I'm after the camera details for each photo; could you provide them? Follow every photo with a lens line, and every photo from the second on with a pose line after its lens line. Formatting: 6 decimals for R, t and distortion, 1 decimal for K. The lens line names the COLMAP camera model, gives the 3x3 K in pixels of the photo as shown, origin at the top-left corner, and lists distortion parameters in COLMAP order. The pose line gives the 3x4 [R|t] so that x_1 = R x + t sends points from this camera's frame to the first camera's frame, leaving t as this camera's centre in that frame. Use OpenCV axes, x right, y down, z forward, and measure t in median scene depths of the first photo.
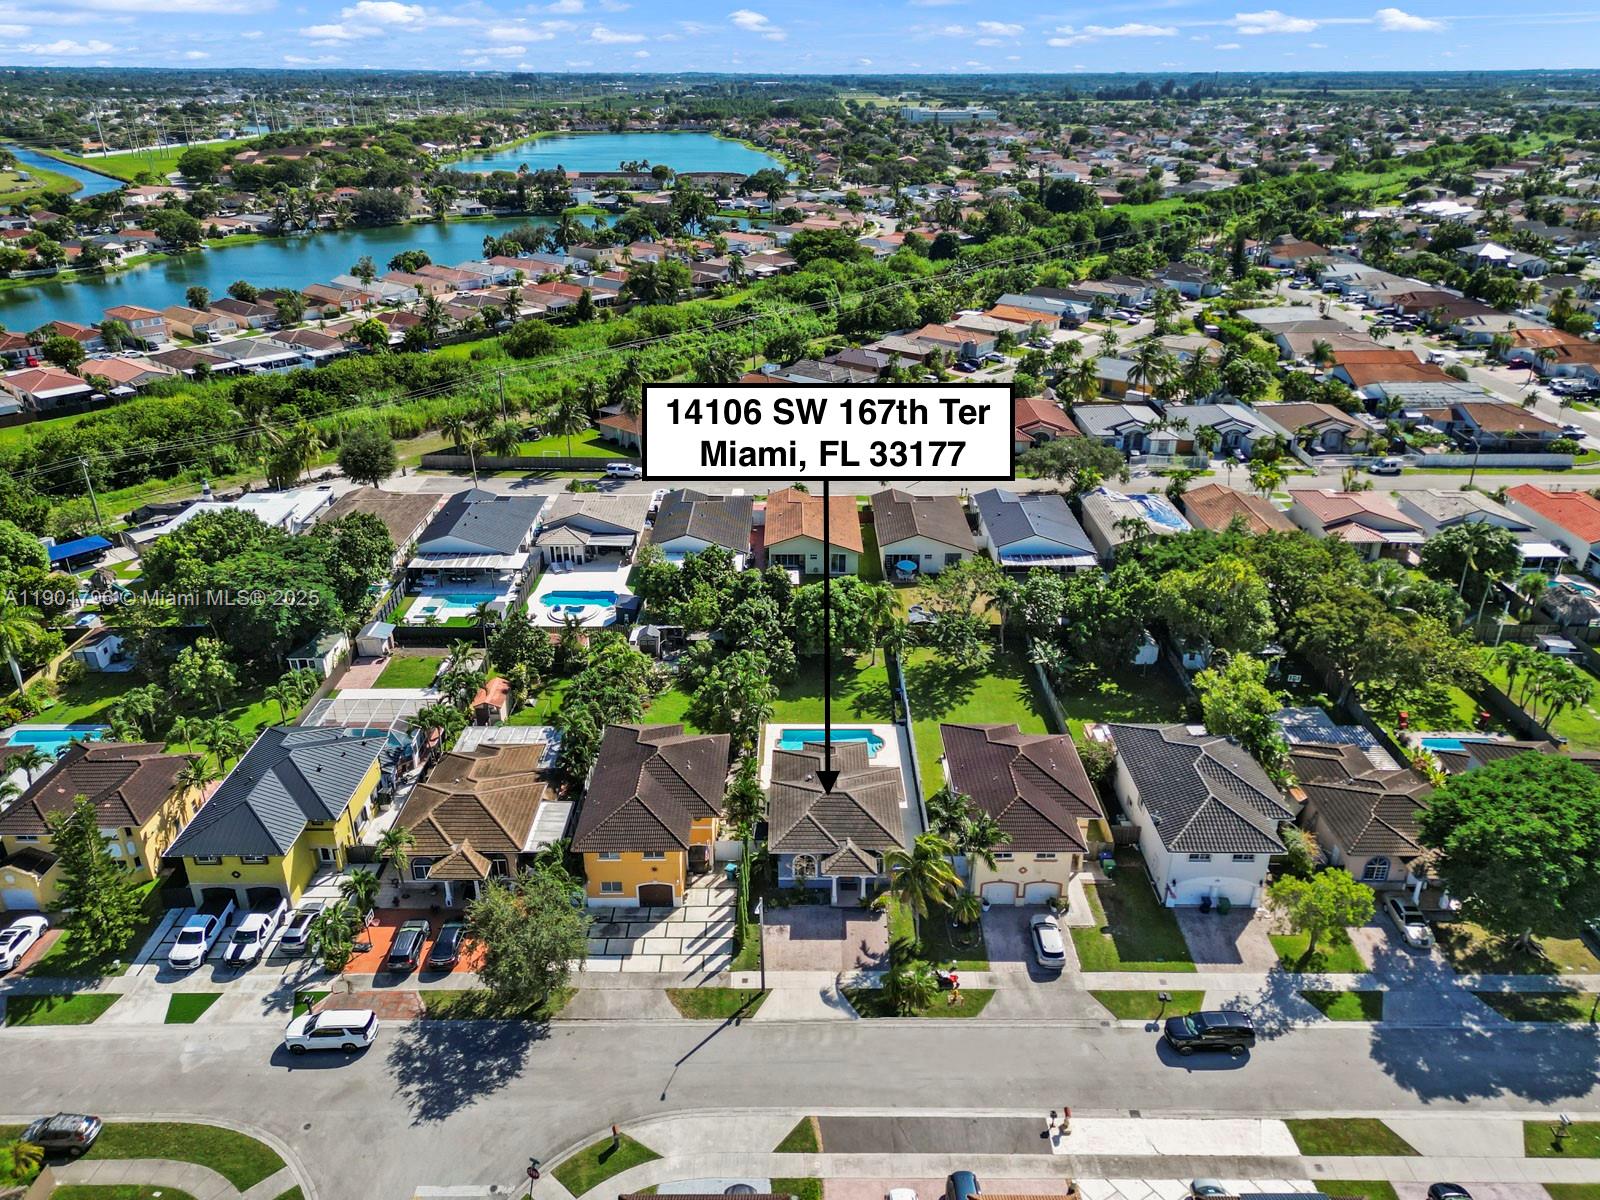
lens RADIAL K [[1110.4, 0, 805.3], [0, 1110.4, 594.1], [0, 0, 1]] dist [0.075536, -0.058716]
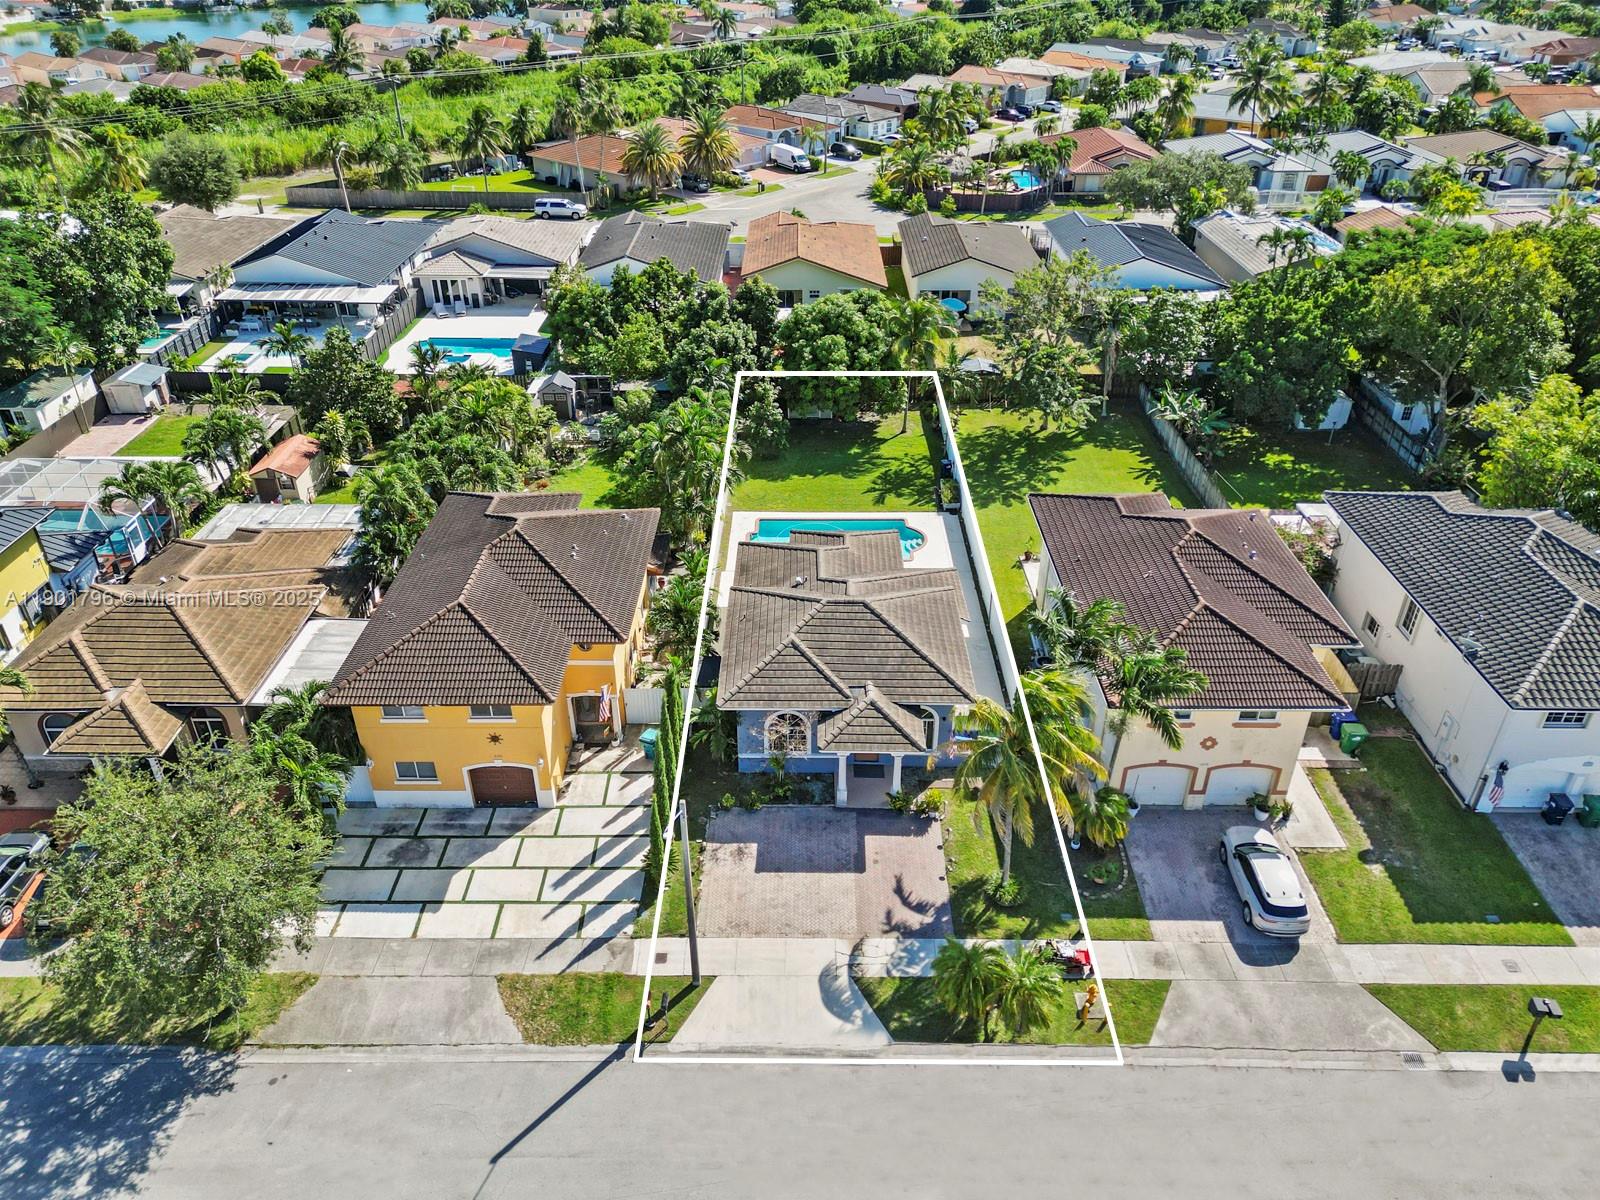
lens RADIAL K [[1110.4, 0, 805.3], [0, 1110.4, 594.1], [0, 0, 1]] dist [0.075536, -0.058716]
pose [[0.999975, 0.003854, -0.005865, 0.010930], [-0.003162, 0.993509, 0.113711, 0.114876], [0.006265, -0.113690, 0.993497, 0.470760]]
